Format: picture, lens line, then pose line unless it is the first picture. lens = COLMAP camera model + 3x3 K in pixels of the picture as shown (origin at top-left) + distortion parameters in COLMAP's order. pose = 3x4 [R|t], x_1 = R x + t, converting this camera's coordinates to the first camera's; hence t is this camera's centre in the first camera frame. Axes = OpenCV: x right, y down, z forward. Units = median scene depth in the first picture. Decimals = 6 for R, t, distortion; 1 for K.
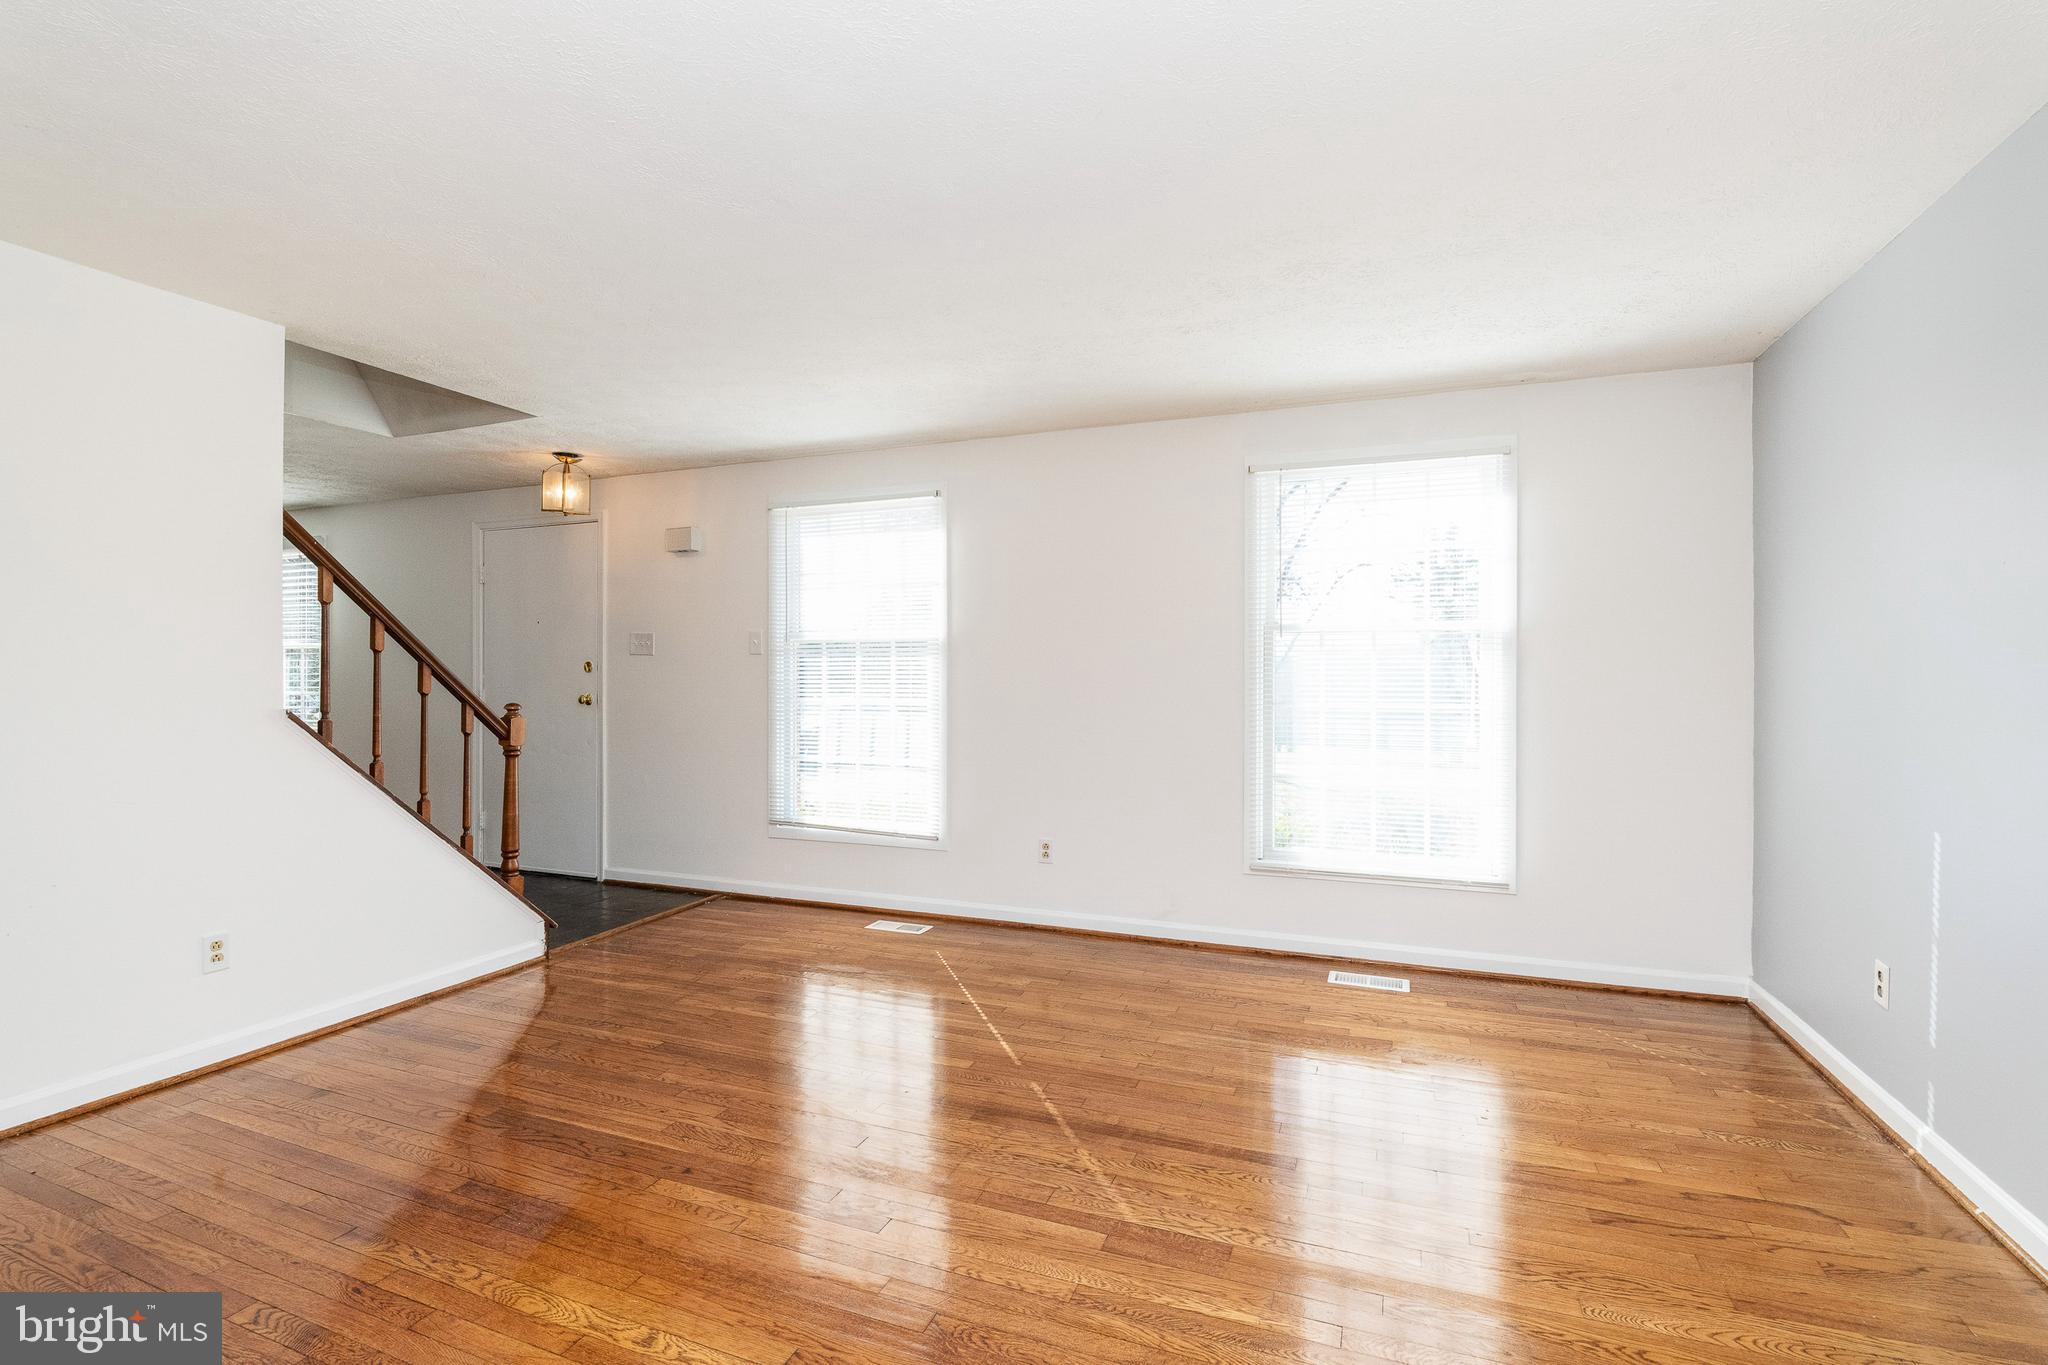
lens RADIAL K [[905.8, 0, 1014.8], [0, 905.8, 670.2], [0, 0, 1]] dist [0.002127, -0.000146]
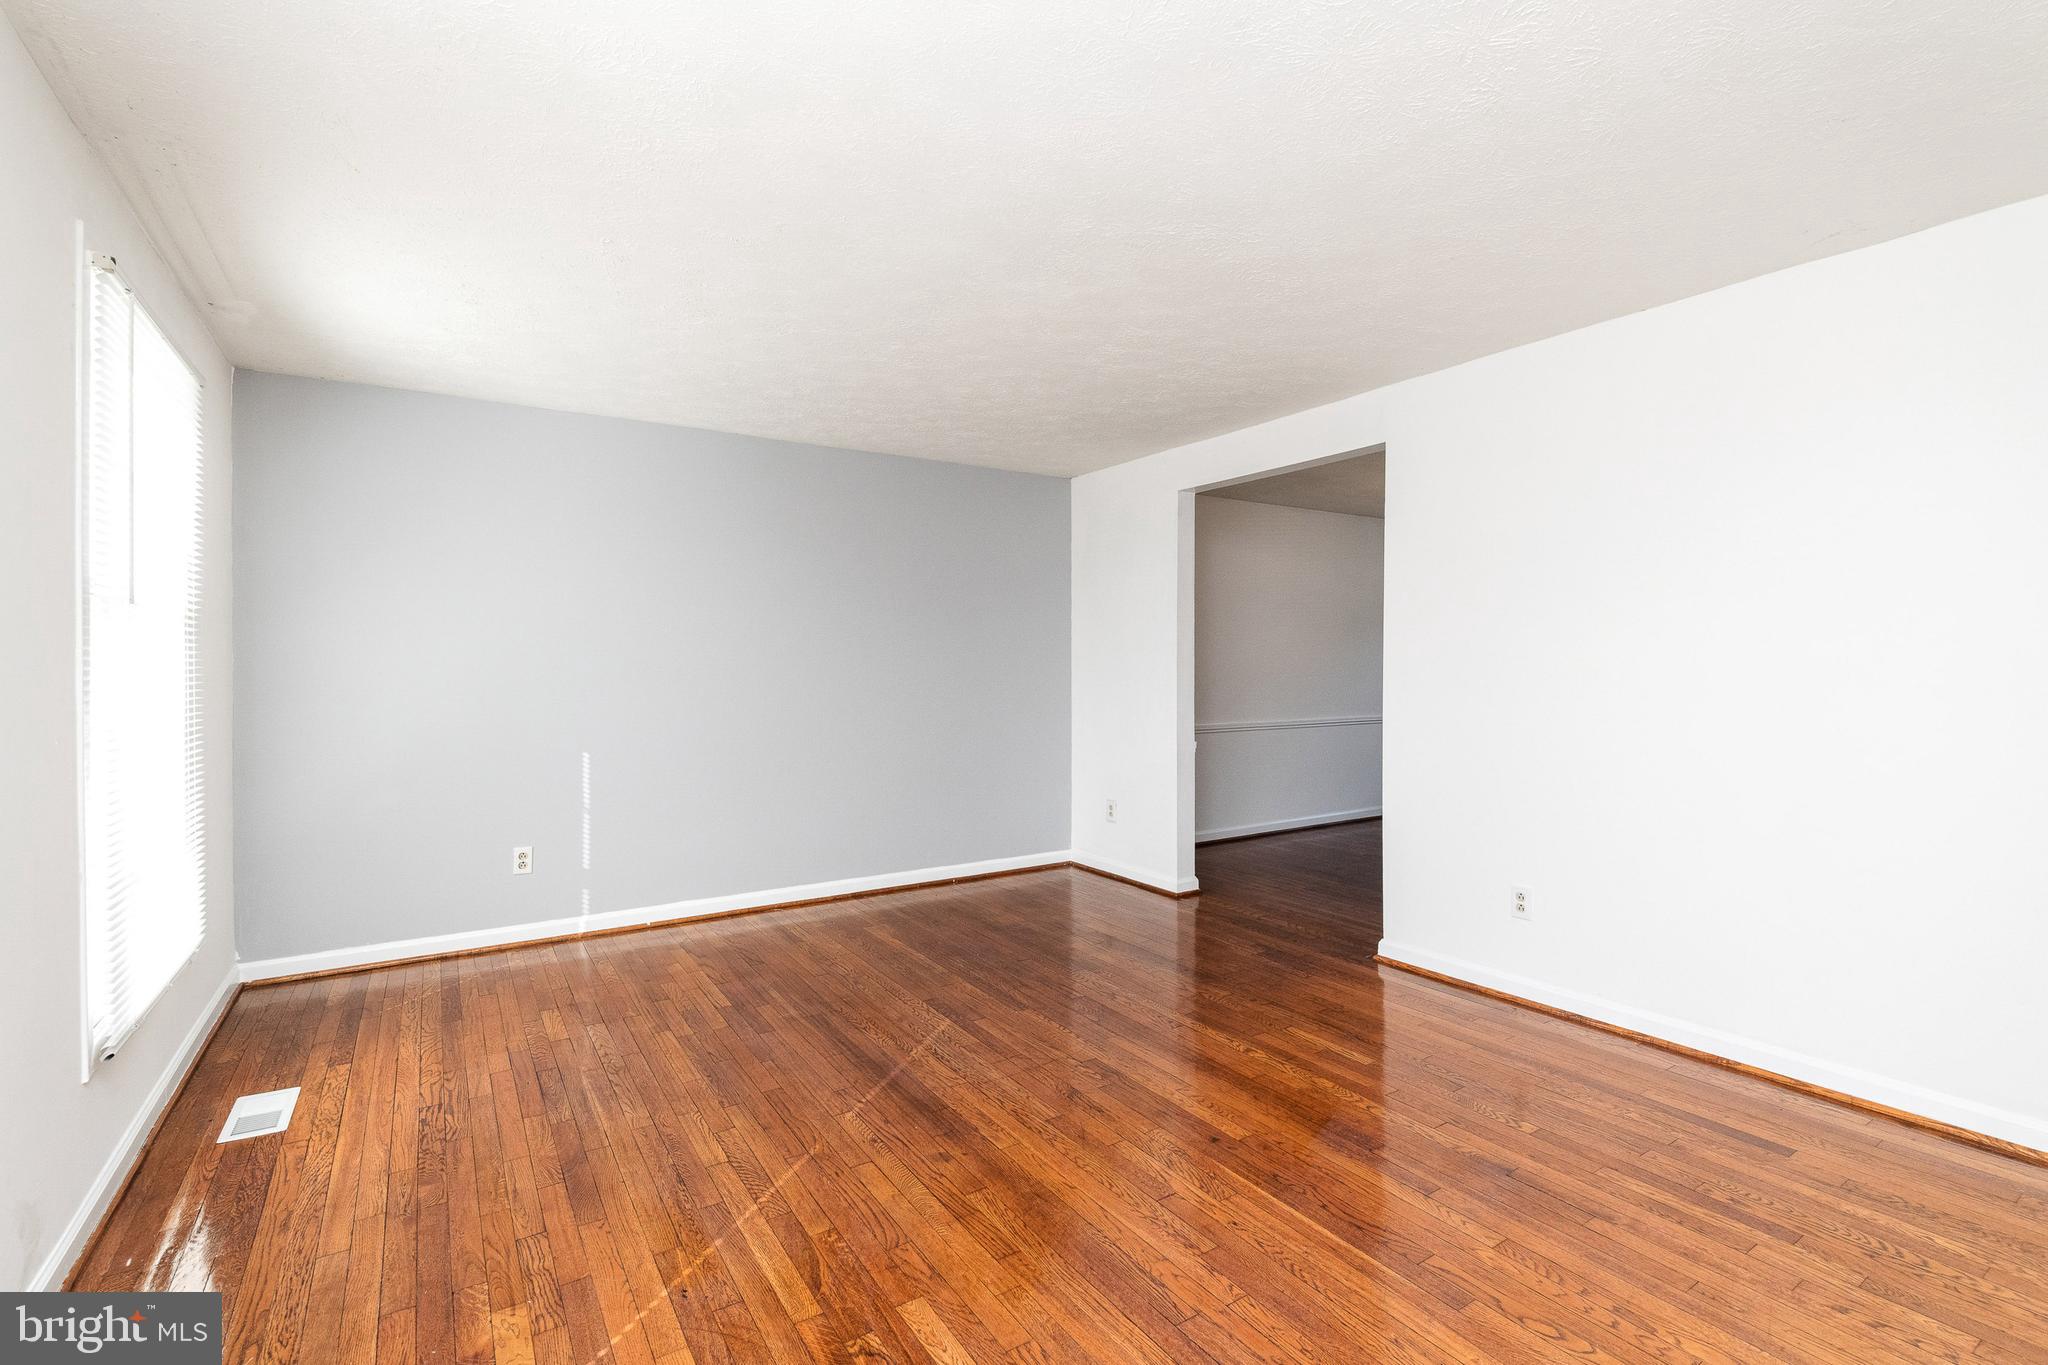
lens RADIAL K [[905.8, 0, 1014.8], [0, 905.8, 670.2], [0, 0, 1]] dist [0.002127, -0.000146]
pose [[-0.808365, 0.002390, 0.588677, -0.731804], [0.002544, 0.999997, -0.000567, 0.006342], [-0.588676, 0.001040, -0.808368, 1.829671]]
